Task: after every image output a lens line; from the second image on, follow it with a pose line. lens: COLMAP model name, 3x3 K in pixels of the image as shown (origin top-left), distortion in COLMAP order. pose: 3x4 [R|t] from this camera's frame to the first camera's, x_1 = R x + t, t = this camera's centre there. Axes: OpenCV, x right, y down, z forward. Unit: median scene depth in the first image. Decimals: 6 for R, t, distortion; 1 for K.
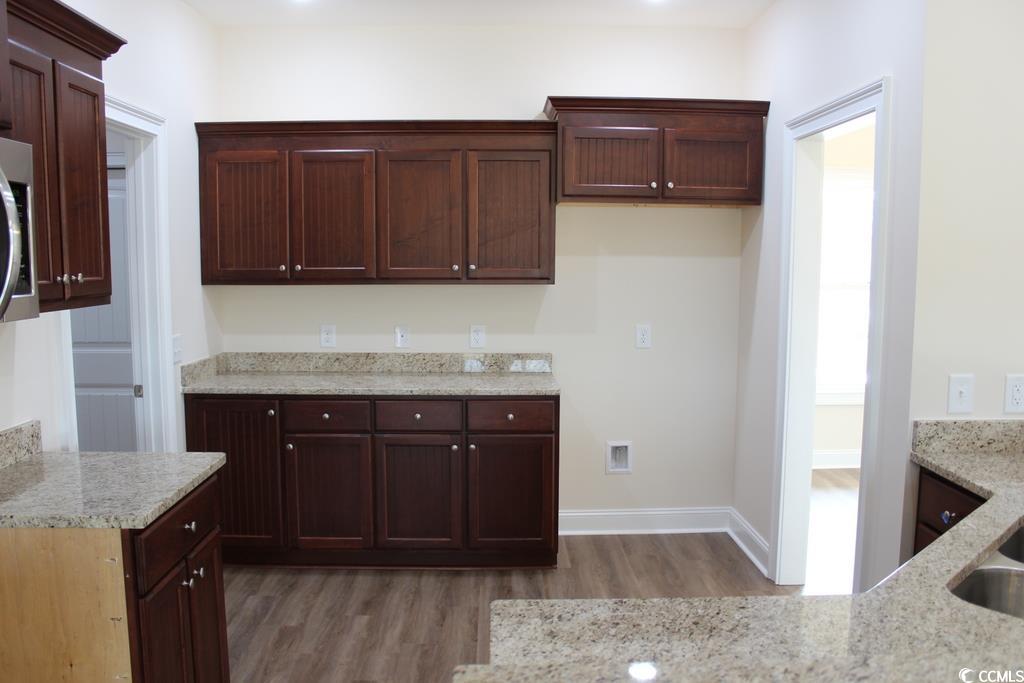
lens RADIAL K [[854.7, 0, 506.2], [0, 854.7, 345.4], [0, 0, 1]] dist [-0.173197, 0.164030]
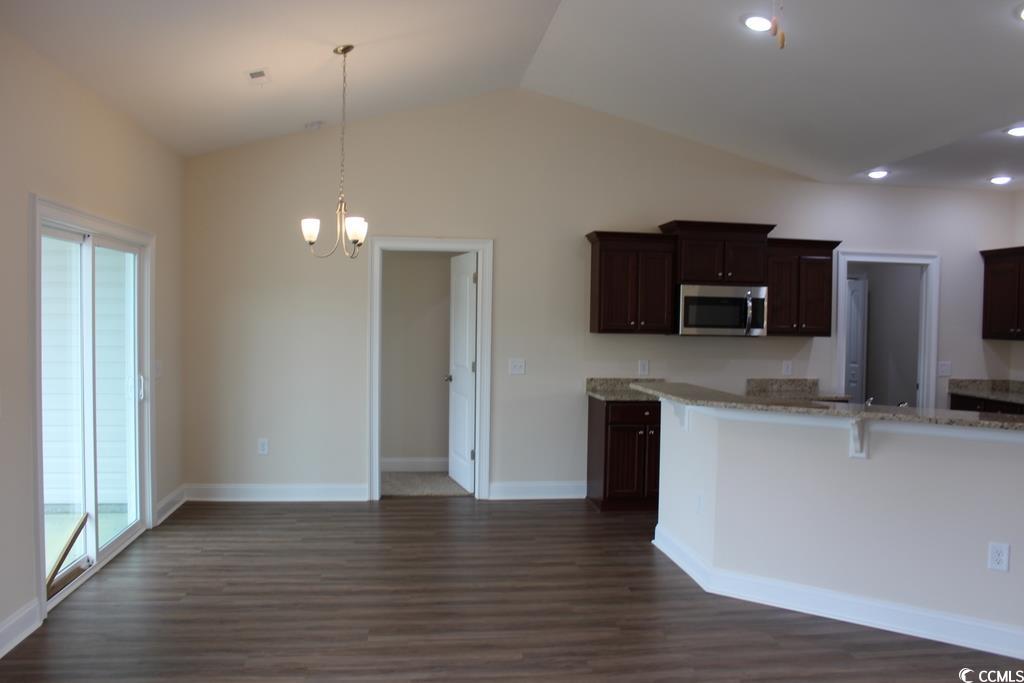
lens RADIAL K [[854.7, 0, 506.2], [0, 854.7, 345.4], [0, 0, 1]] dist [-0.173197, 0.164030]
pose [[0.109292, 0.032507, -0.993478, 1.337687], [-0.119516, 0.992644, 0.019332, 0.032296], [0.986799, 0.116624, 0.112373, -0.229286]]
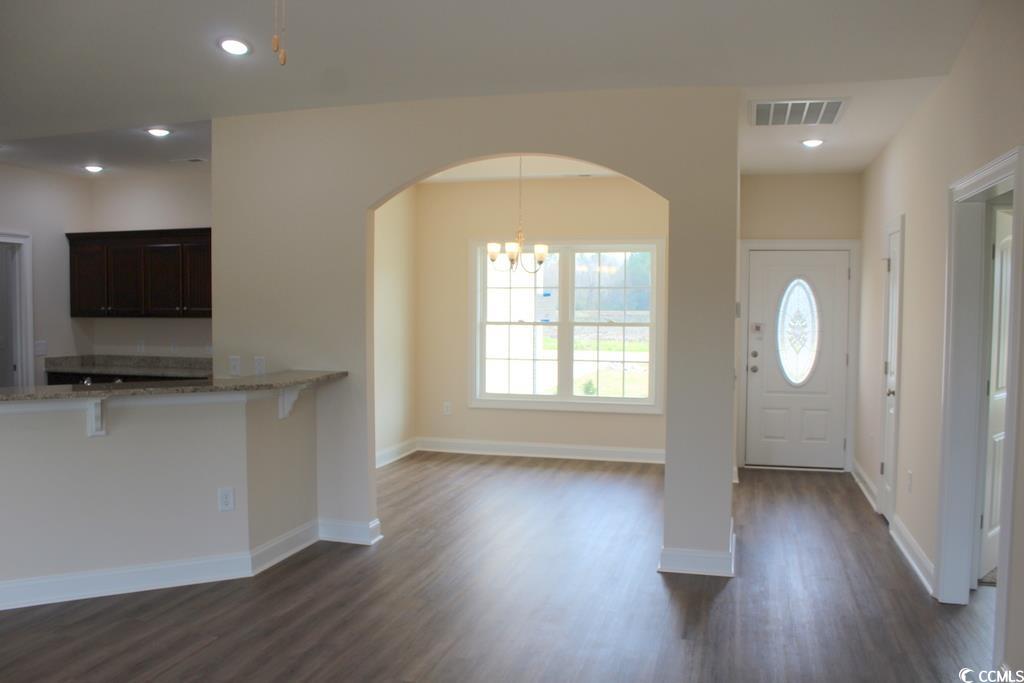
lens RADIAL K [[854.7, 0, 506.2], [0, 854.7, 345.4], [0, 0, 1]] dist [-0.173197, 0.164030]
pose [[0.957117, 0.014219, -0.289352, 1.168663], [-0.030871, 0.998114, -0.053064, 0.062875], [0.288052, 0.059721, 0.955751, -0.525214]]
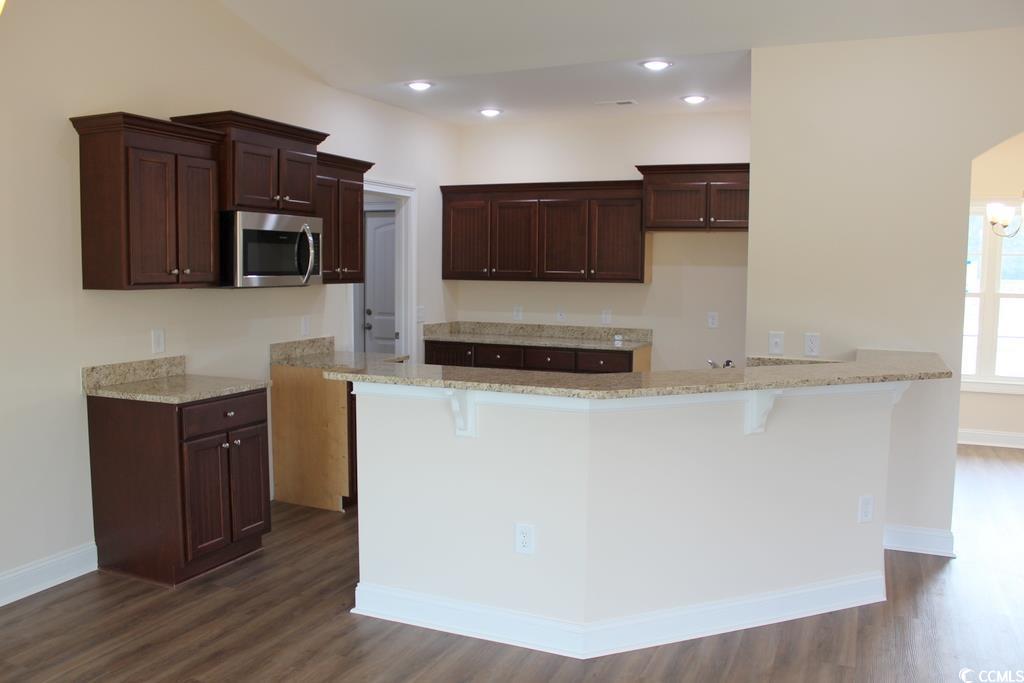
lens RADIAL K [[854.7, 0, 506.2], [0, 854.7, 345.4], [0, 0, 1]] dist [-0.173197, 0.164030]
pose [[0.911273, 0.044851, -0.409353, 0.491408], [-0.050835, 0.998700, -0.003744, 0.064123], [0.408653, 0.024221, 0.912368, -0.552934]]
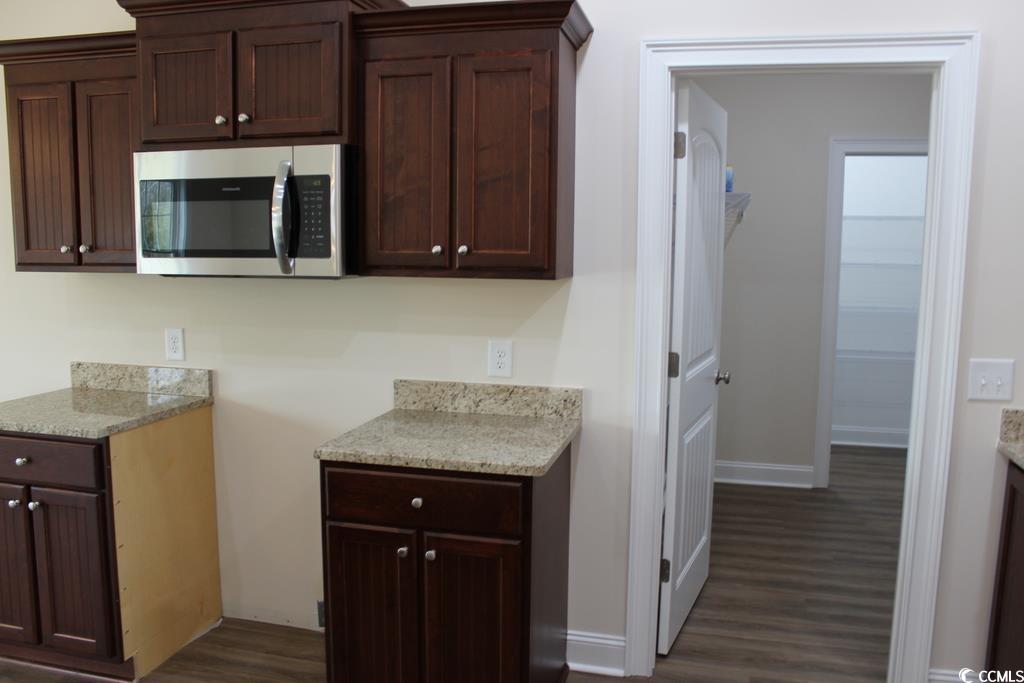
lens RADIAL K [[854.7, 0, 506.2], [0, 854.7, 345.4], [0, 0, 1]] dist [-0.173197, 0.164030]
pose [[-0.259907, 0.118171, -0.958376, 0.308492], [-0.109585, 0.982462, 0.150860, -0.074162], [0.959396, 0.144233, -0.242399, 0.742003]]
